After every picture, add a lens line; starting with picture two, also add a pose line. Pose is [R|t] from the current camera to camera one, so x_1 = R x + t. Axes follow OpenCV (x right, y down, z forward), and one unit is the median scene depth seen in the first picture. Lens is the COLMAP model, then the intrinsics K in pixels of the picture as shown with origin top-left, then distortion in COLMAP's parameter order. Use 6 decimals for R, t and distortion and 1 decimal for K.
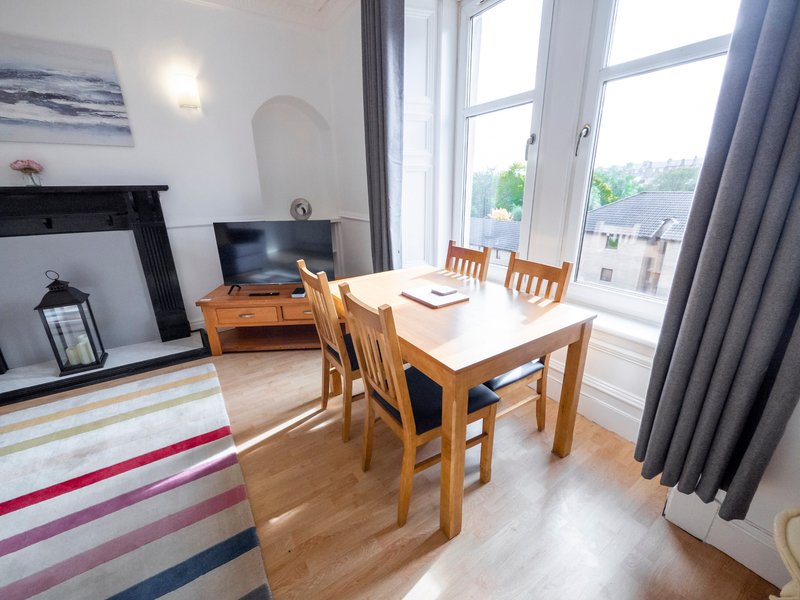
lens RADIAL K [[336.6, 0, 400.9], [0, 336.6, 300.1], [0, 0, 1]] dist [-0.006155, 0.000011]
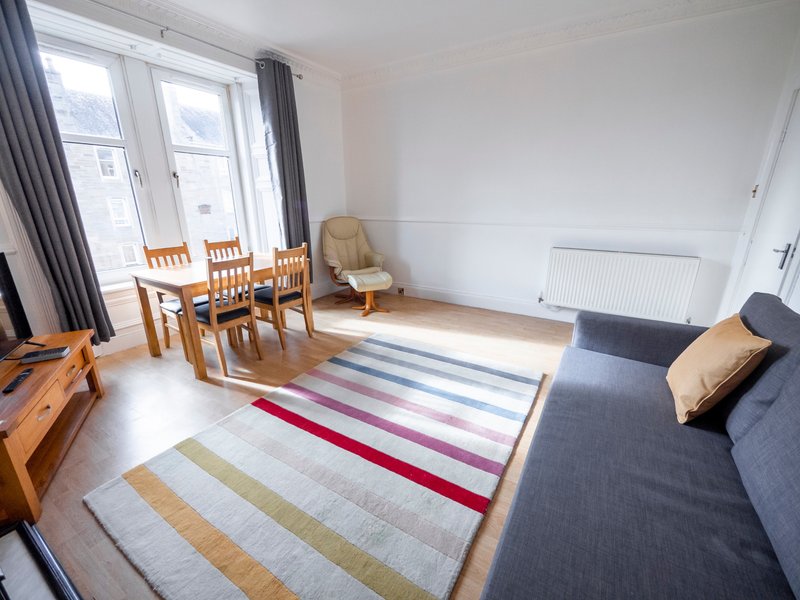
lens RADIAL K [[336.6, 0, 400.9], [0, 336.6, 300.8], [0, 0, 1]] dist [-0.006155, 0.000011]
pose [[-0.428909, -0.247502, 0.868781, -1.422169], [0.294153, 0.871054, 0.393369, -0.208842], [-0.854115, 0.424274, -0.300799, 0.633941]]
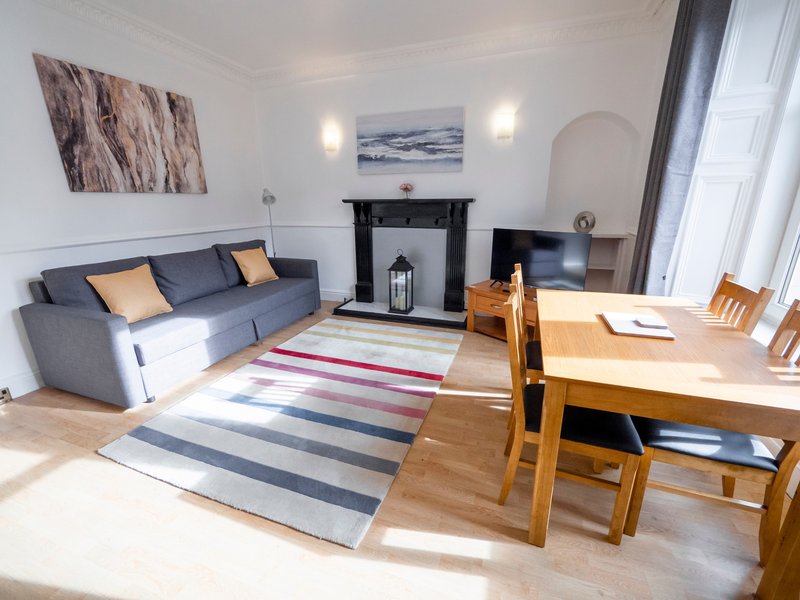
lens RADIAL K [[336.6, 0, 401.1], [0, 336.6, 301.3], [0, 0, 1]] dist [-0.006155, 0.000011]
pose [[0.603402, 0.234957, -0.762037, 0.293062], [-0.252875, 0.962666, 0.096584, -0.002180], [0.756281, 0.134421, 0.640289, -0.033937]]
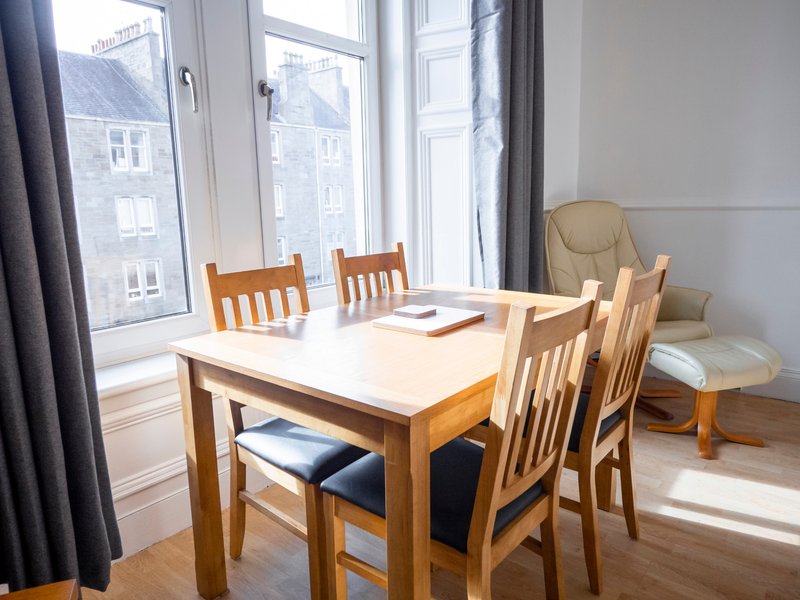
lens RADIAL K [[547.4, 0, 400.1], [0, 547.4, 301.2], [0, 0, 1]] dist [-0.004742, 0.003174]
pose [[-0.310665, -0.150704, 0.938496, -0.592667], [0.322094, 0.912245, 0.253109, -0.230393], [-0.894283, 0.380917, -0.234862, 0.957914]]
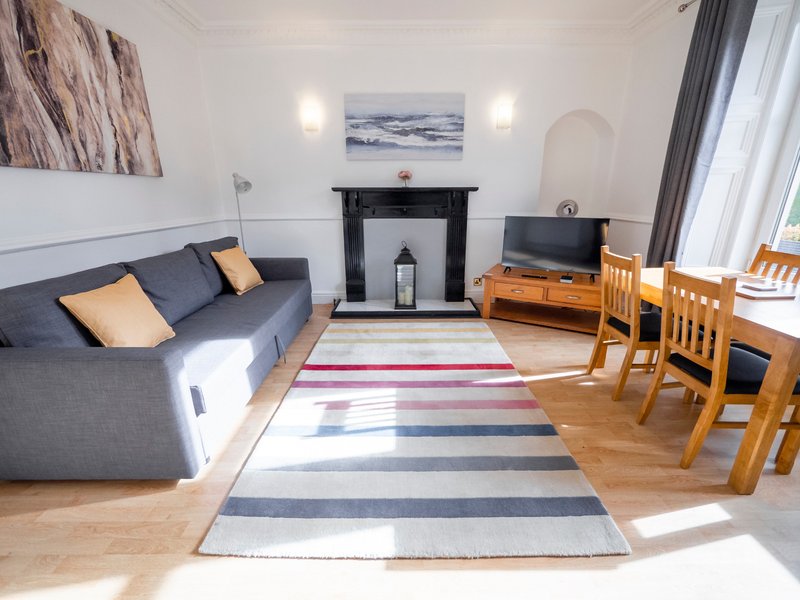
lens RADIAL K [[336.6, 0, 400.7], [0, 336.6, 302.0], [0, 0, 1]] dist [-0.006155, 0.000011]
pose [[0.836952, 0.173460, -0.519060, -0.194954], [-0.179170, 0.983021, 0.039606, 0.133085], [0.517117, 0.059852, 0.853819, -0.339201]]
